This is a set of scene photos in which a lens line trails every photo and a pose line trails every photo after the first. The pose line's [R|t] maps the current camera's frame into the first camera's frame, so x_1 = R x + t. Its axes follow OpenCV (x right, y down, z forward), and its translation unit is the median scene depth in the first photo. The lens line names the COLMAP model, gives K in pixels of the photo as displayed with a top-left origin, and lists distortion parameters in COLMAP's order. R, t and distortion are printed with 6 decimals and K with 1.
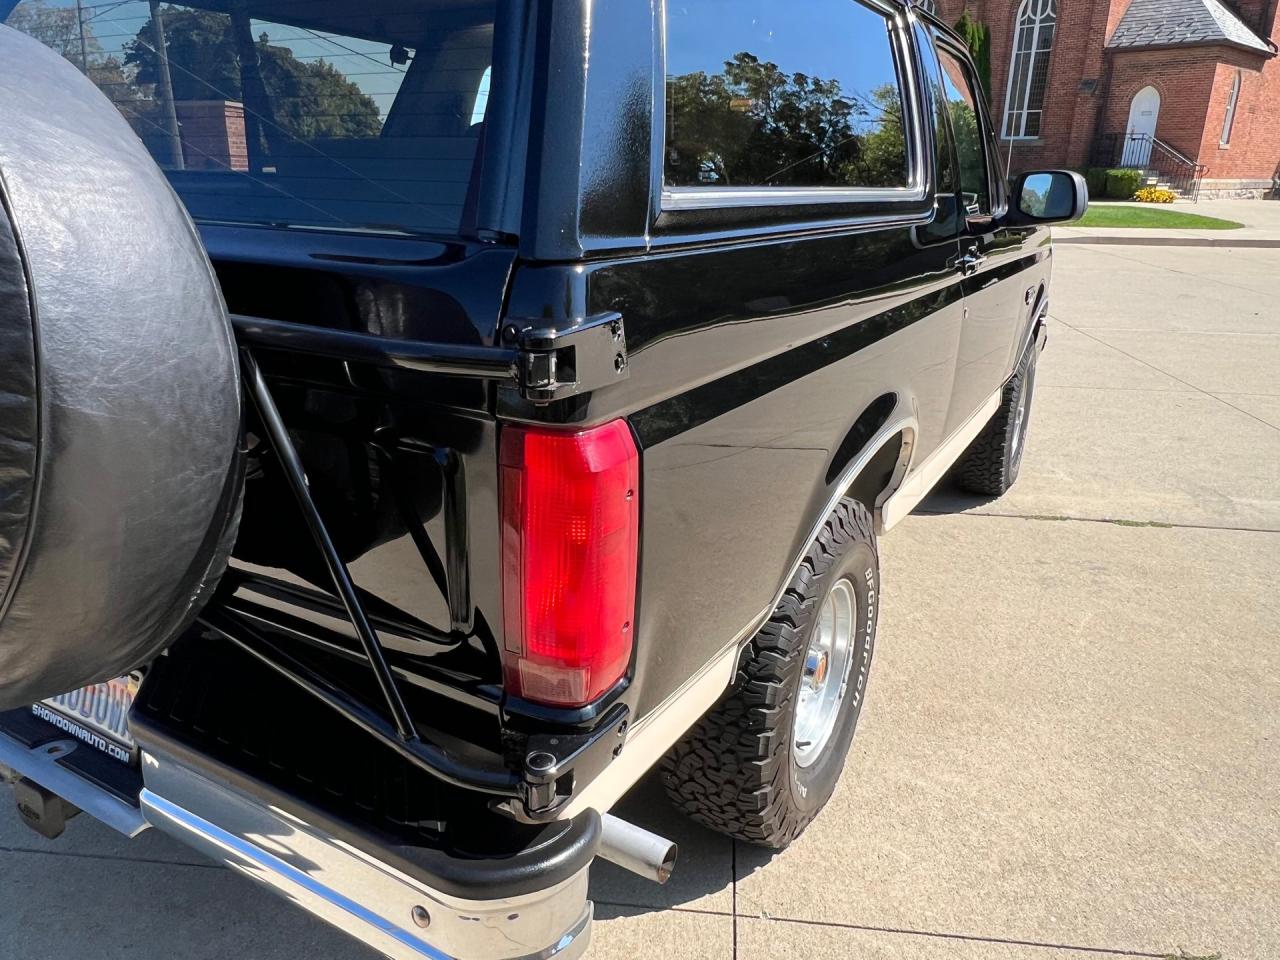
lens RADIAL K [[907.1, 0, 624.8], [0, 907.1, 486.5], [0, 0, 1]] dist [0.007345, -0.008443]
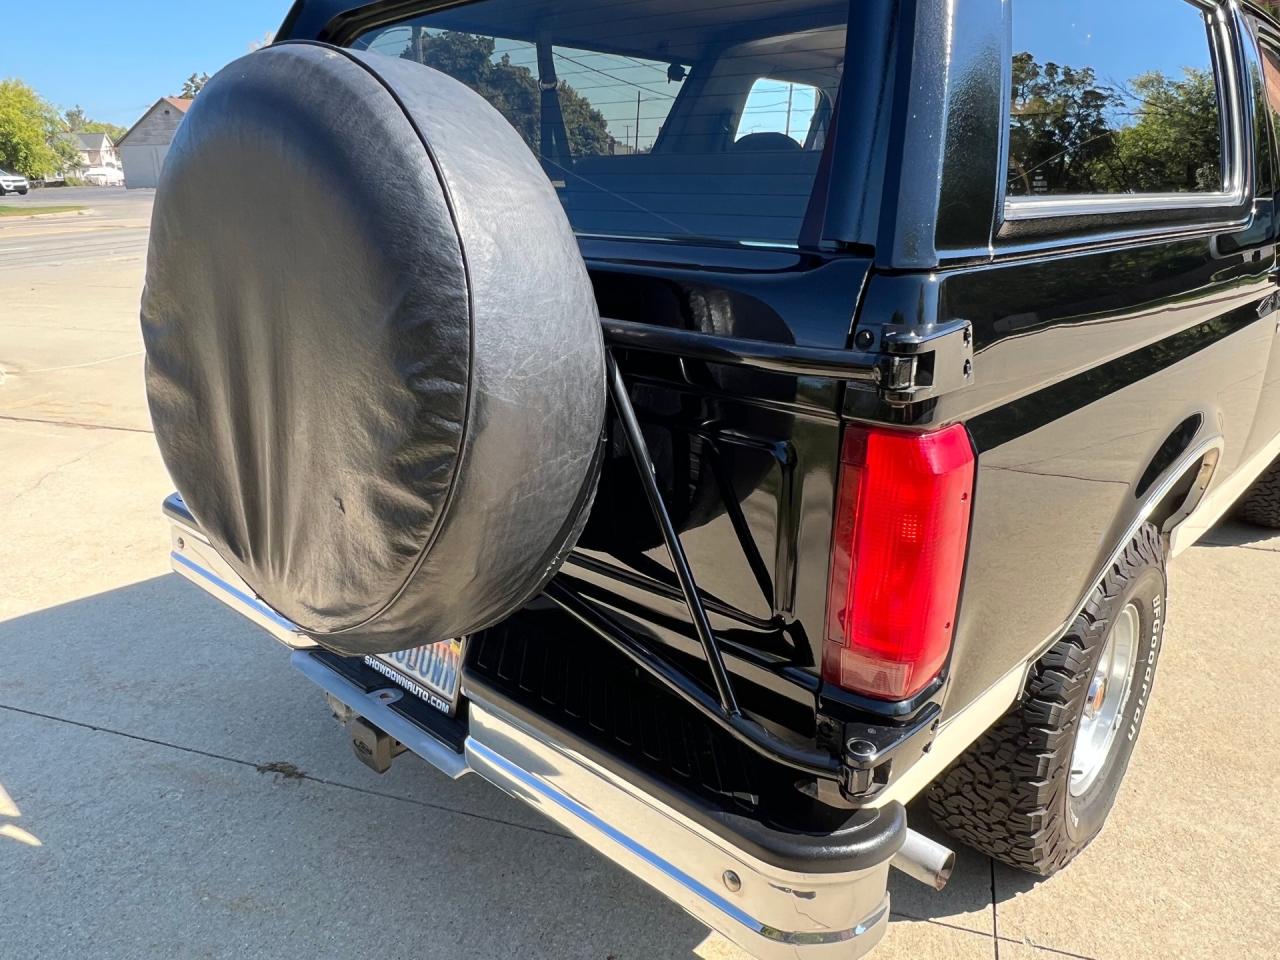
lens RADIAL K [[907.1, 0, 633.5], [0, 907.1, 489.0], [0, 0, 1]] dist [0.007345, -0.008443]
pose [[0.976385, 0.053012, -0.209431, -0.085285], [-0.054182, 0.998531, 0.000151, 0.011242], [0.209132, 0.011200, 0.977823, -0.046981]]
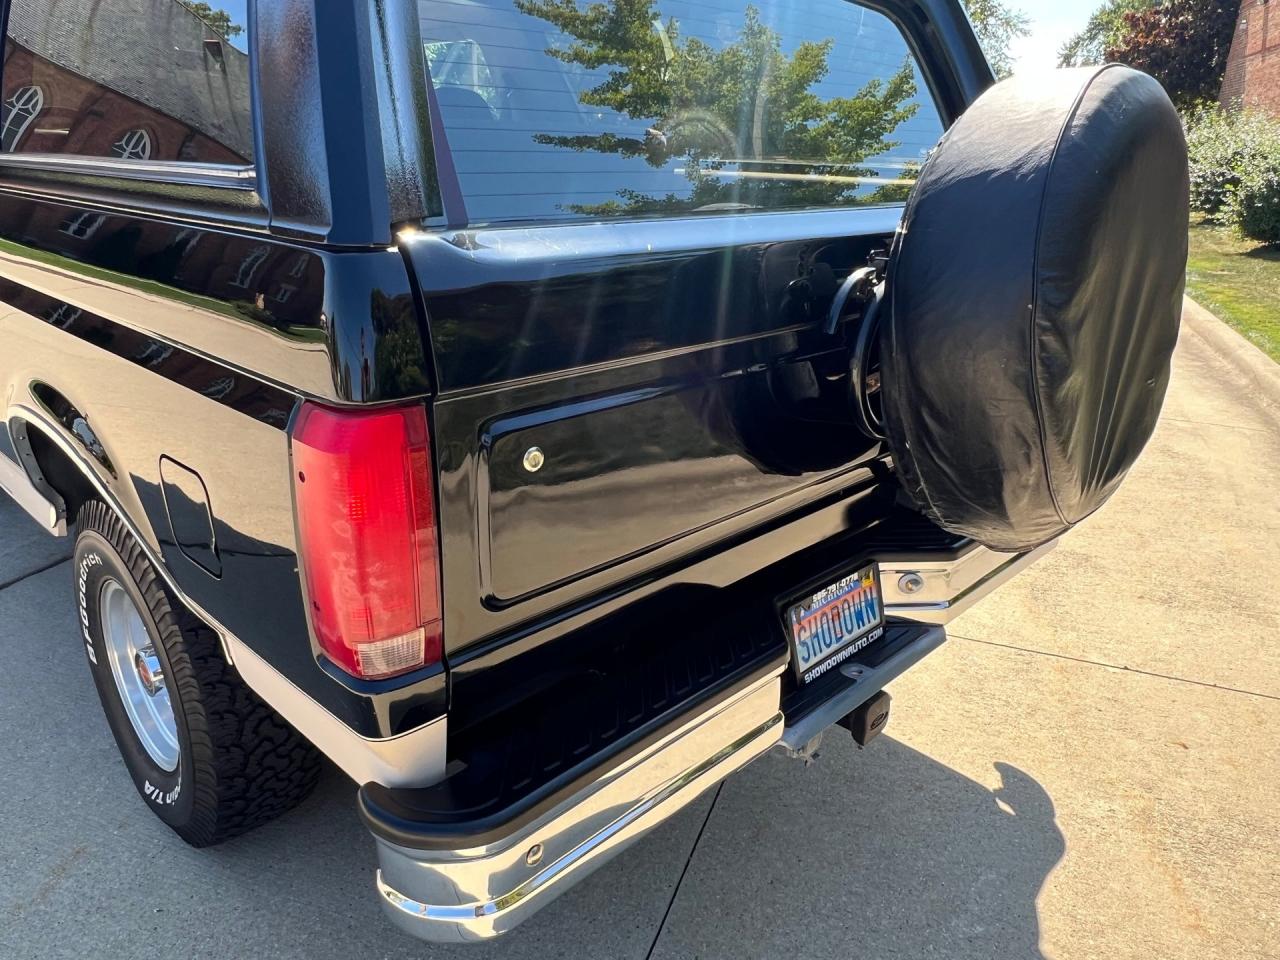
lens RADIAL K [[907.1, 0, 638.5], [0, 907.1, 481.3], [0, 0, 1]] dist [0.007345, -0.008443]
pose [[0.248439, -0.341077, 0.906612, -1.468637], [0.290265, 0.919159, 0.266256, -0.289560], [-0.924134, 0.197009, 0.327357, 0.724802]]
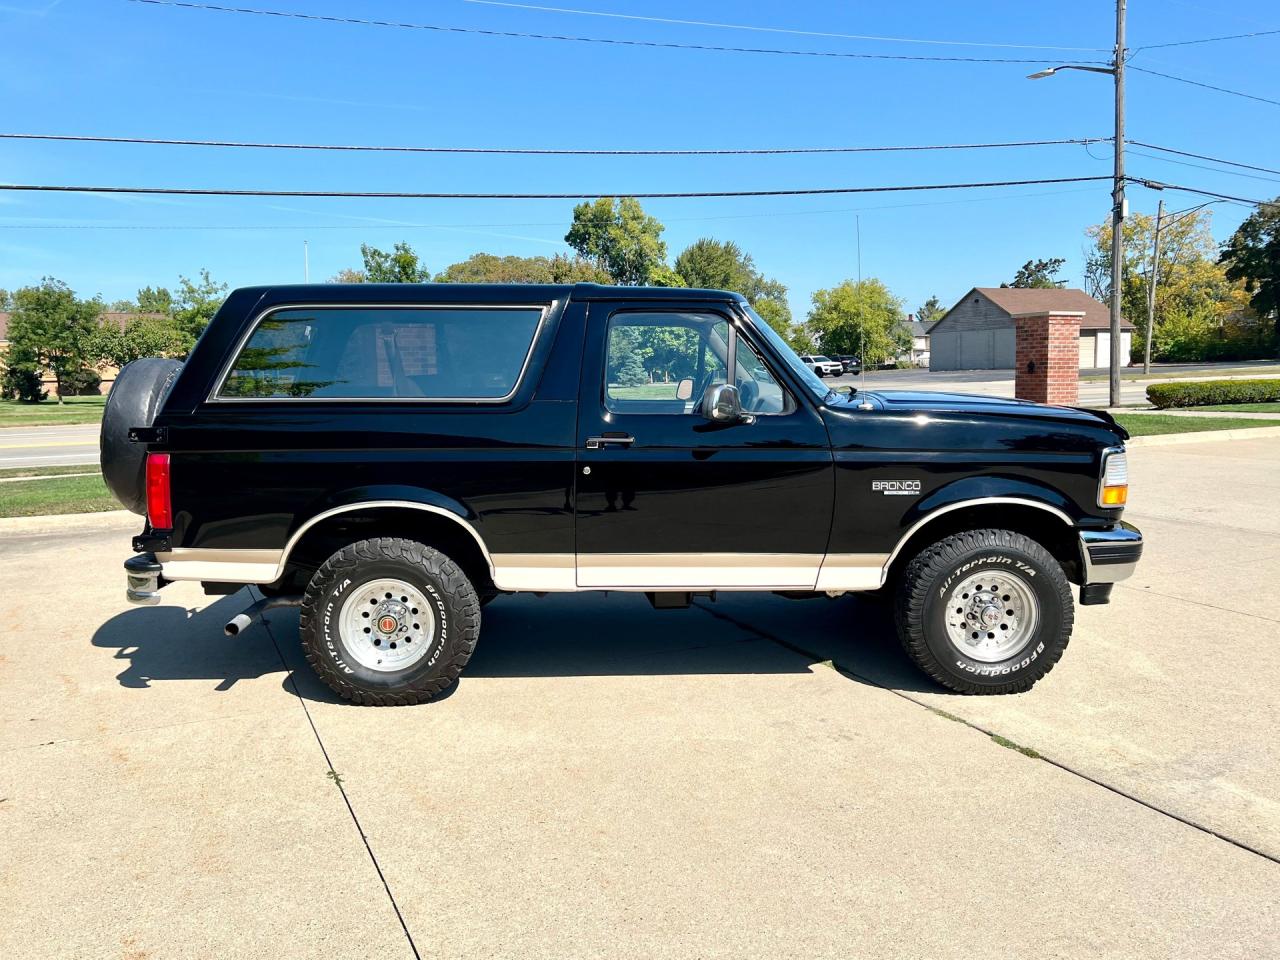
lens RADIAL K [[1025.7, 0, 654.9], [0, 1025.7, 462.0], [0, 0, 1]] dist [0.050346, -0.045238]
pose [[0.530778, 0.059801, -0.845398, 2.822961], [-0.261614, 0.960354, -0.096320, -0.089226], [0.806122, 0.272293, 0.525380, 0.209492]]
